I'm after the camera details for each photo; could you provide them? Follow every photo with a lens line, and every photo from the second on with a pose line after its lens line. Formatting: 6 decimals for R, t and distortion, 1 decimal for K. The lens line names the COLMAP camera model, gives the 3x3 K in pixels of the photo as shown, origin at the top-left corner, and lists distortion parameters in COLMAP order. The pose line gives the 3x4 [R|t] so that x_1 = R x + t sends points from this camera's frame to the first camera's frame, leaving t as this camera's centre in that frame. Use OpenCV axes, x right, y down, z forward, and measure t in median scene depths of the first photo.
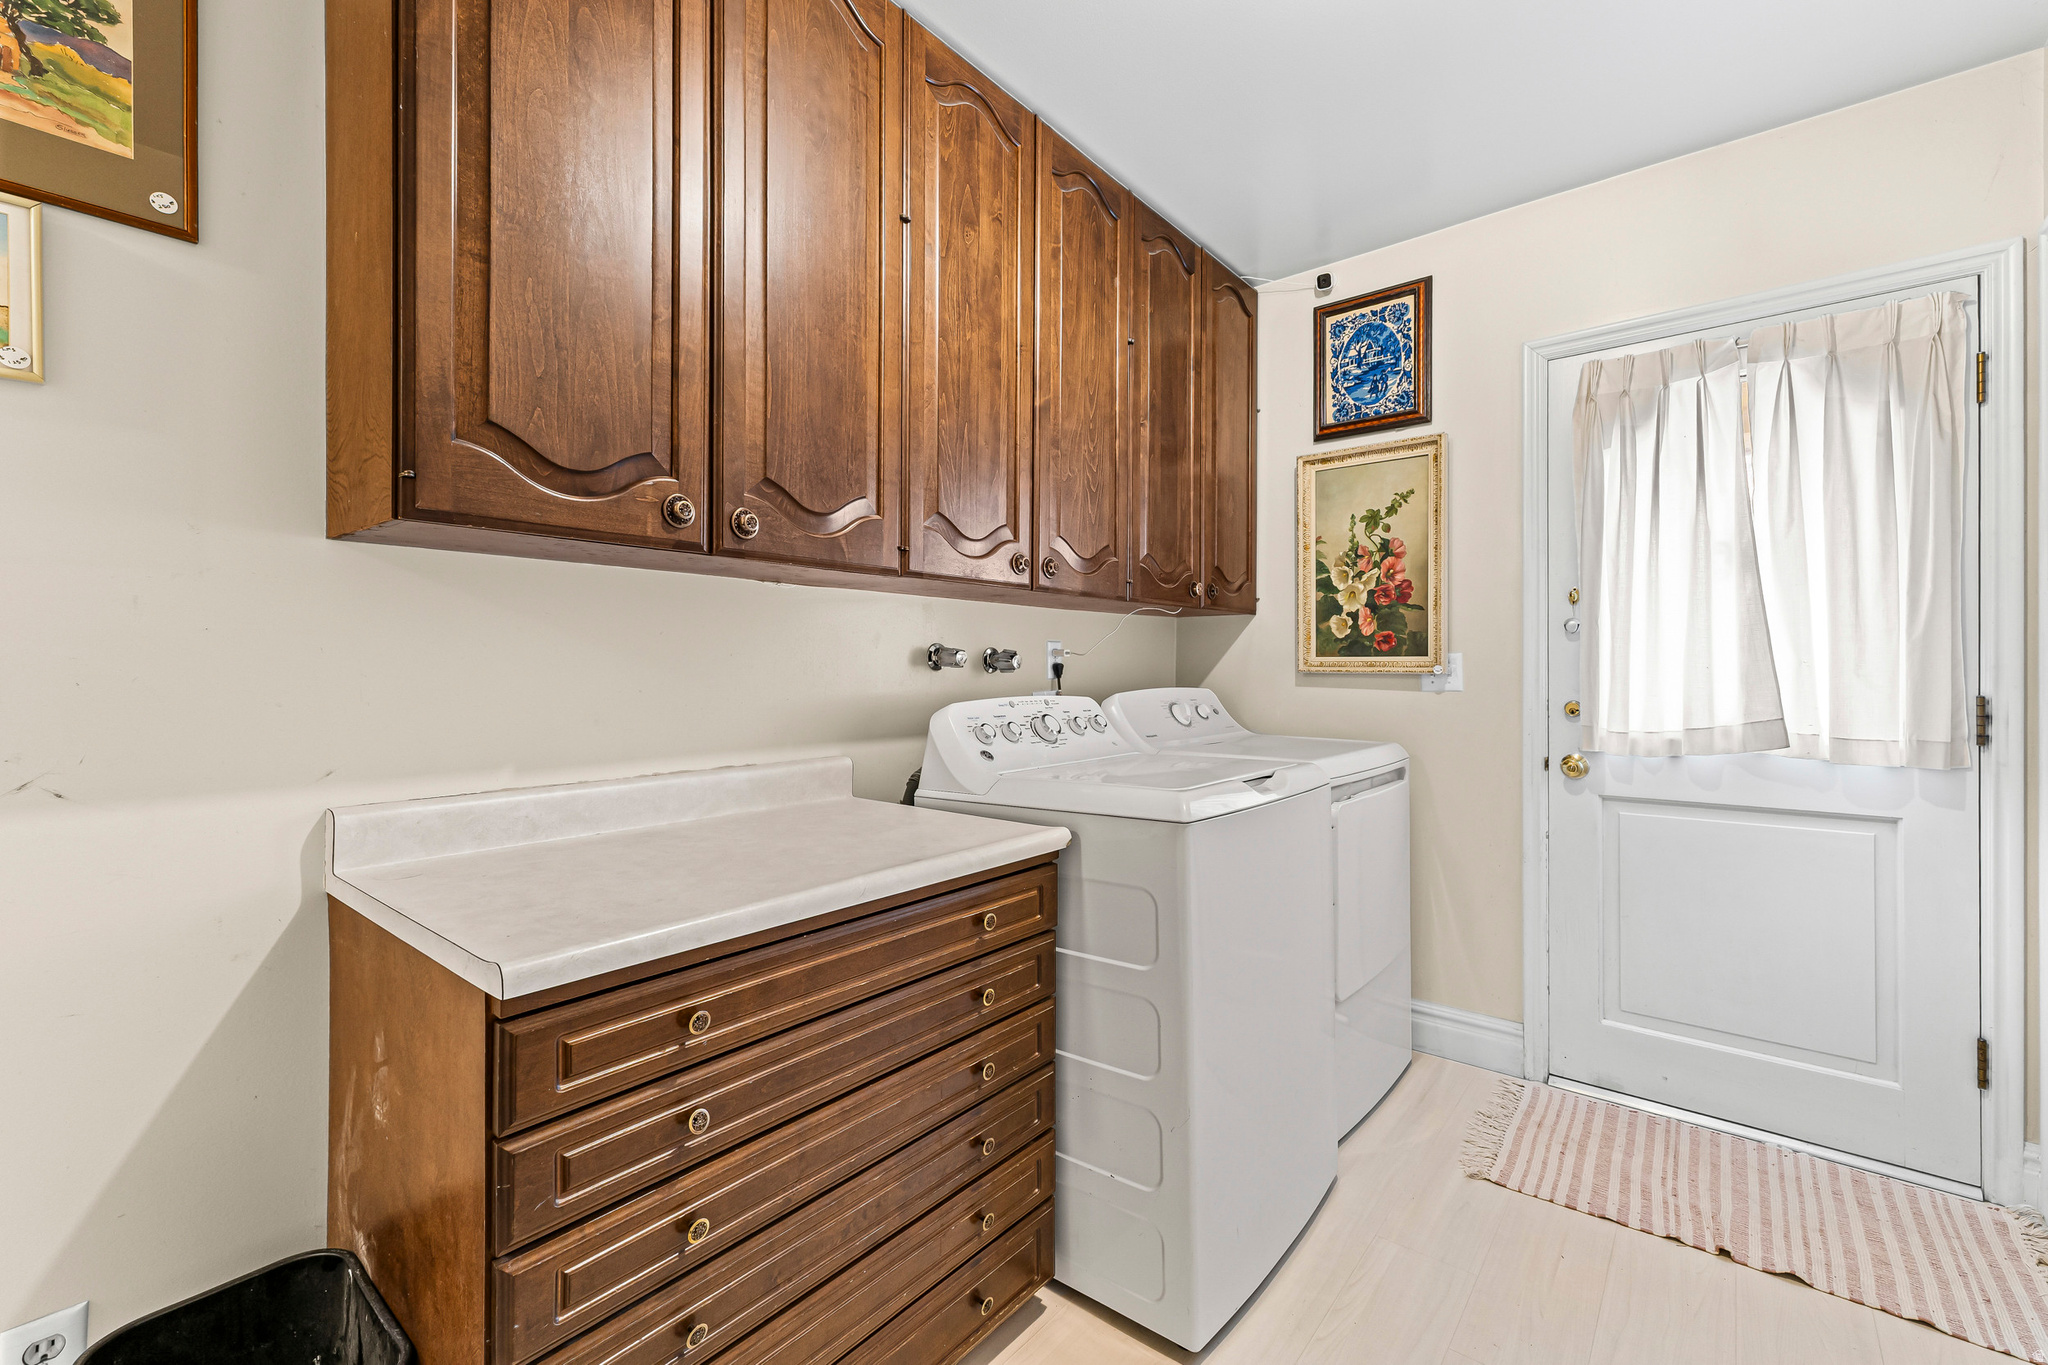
lens RADIAL K [[877.5, 0, 1032.4], [0, 877.5, 670.9], [0, 0, 1]] dist [0.000983, 0.000029]
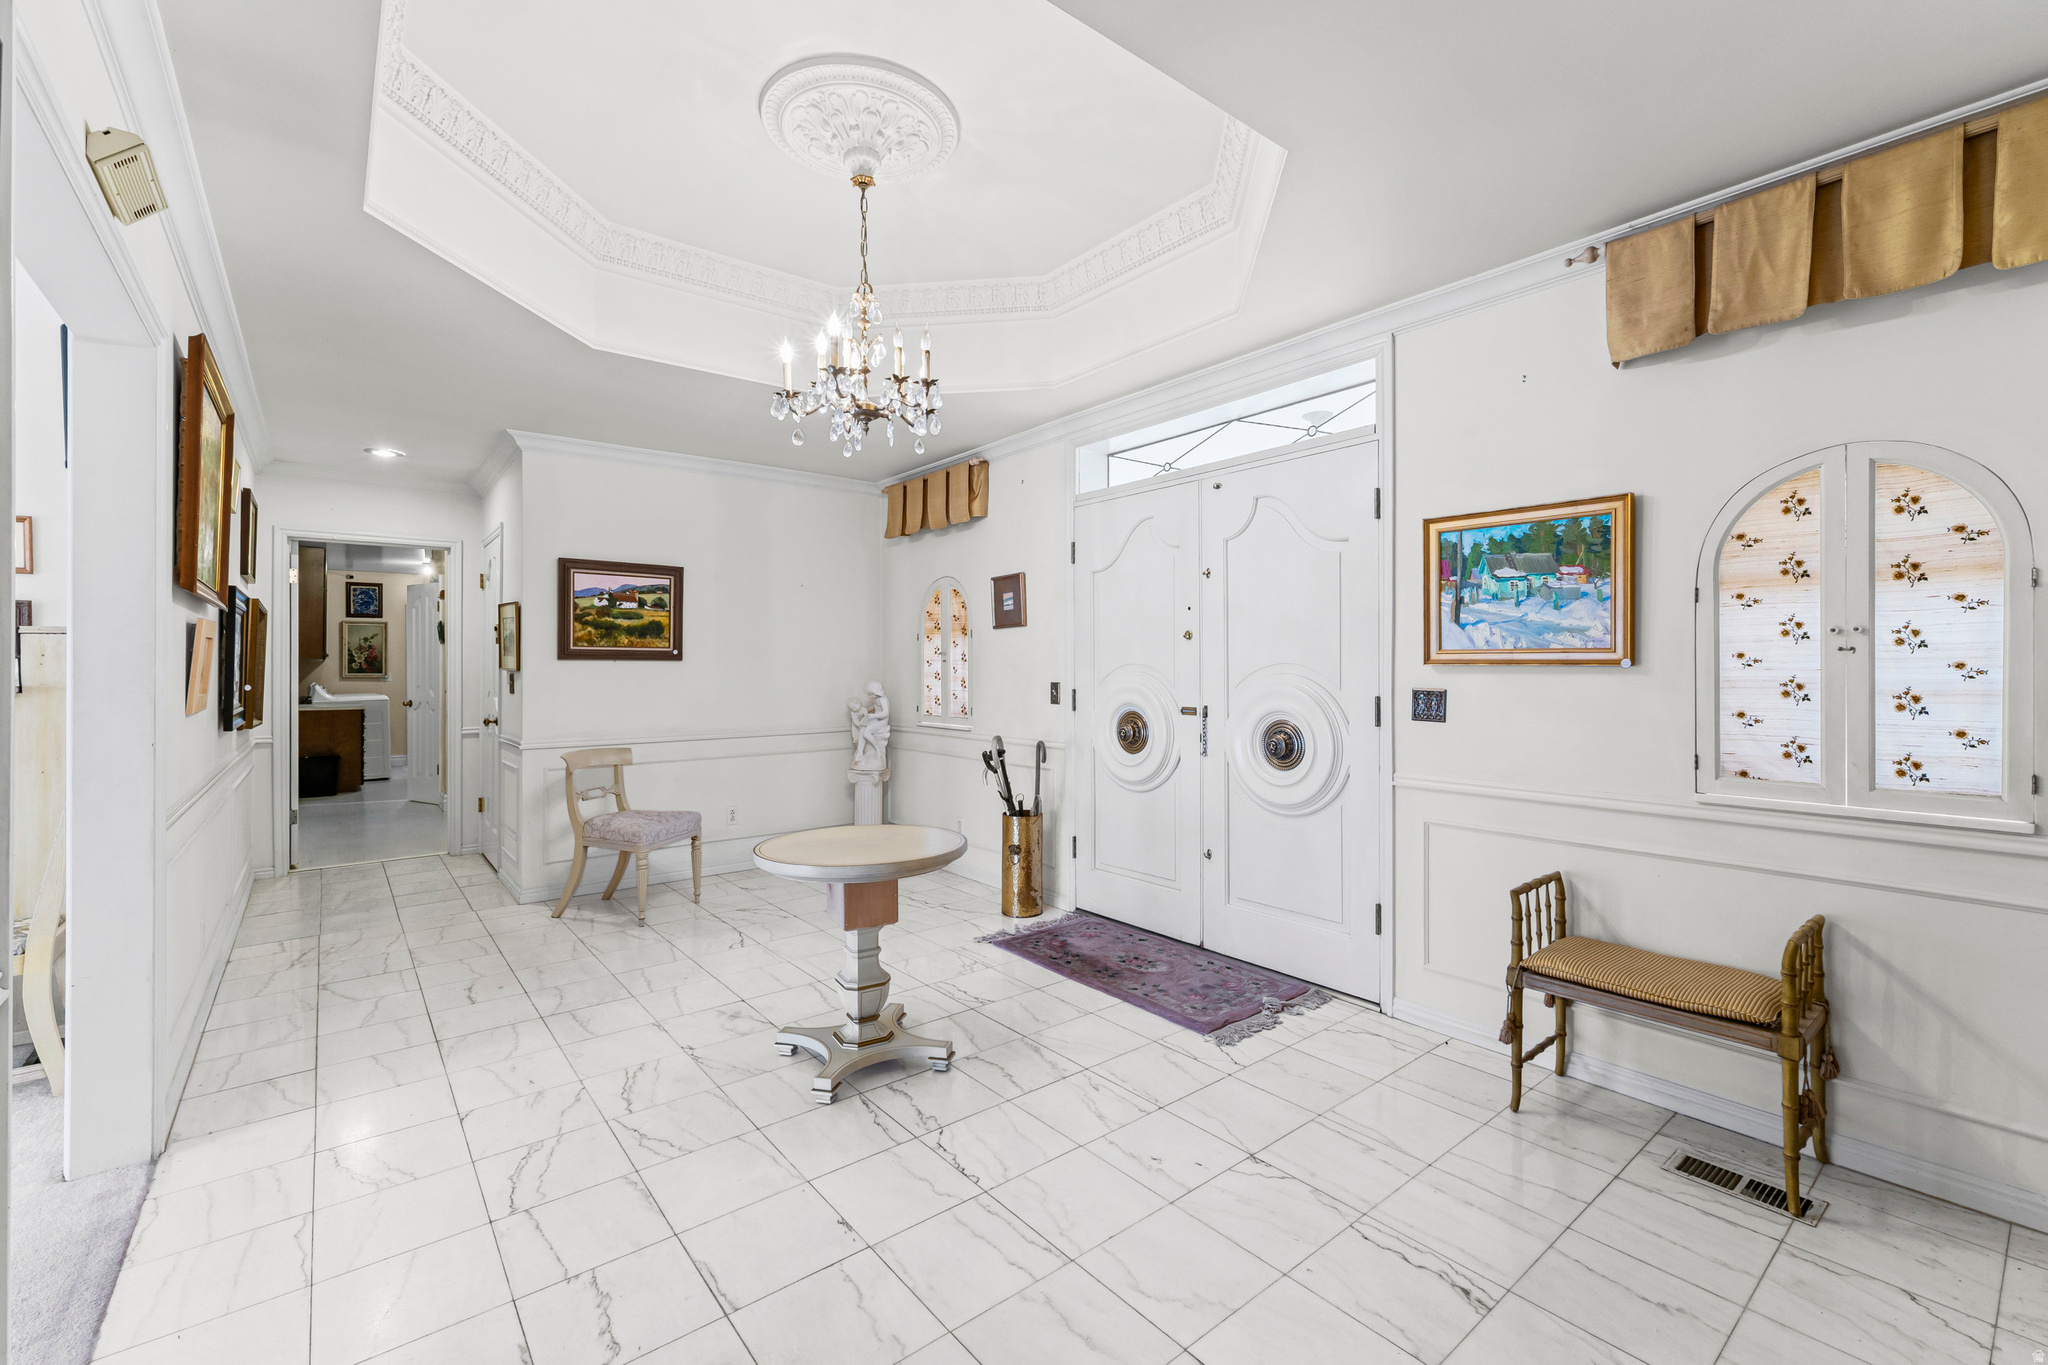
lens RADIAL K [[877.5, 0, 1029.4], [0, 877.5, 669.7], [0, 0, 1]] dist [0.000983, 0.000029]
pose [[0.204611, -0.003794, 0.978836, -2.873538], [0.005667, 0.999980, 0.002691, -0.026848], [-0.978827, 0.004996, 0.204628, -2.745590]]
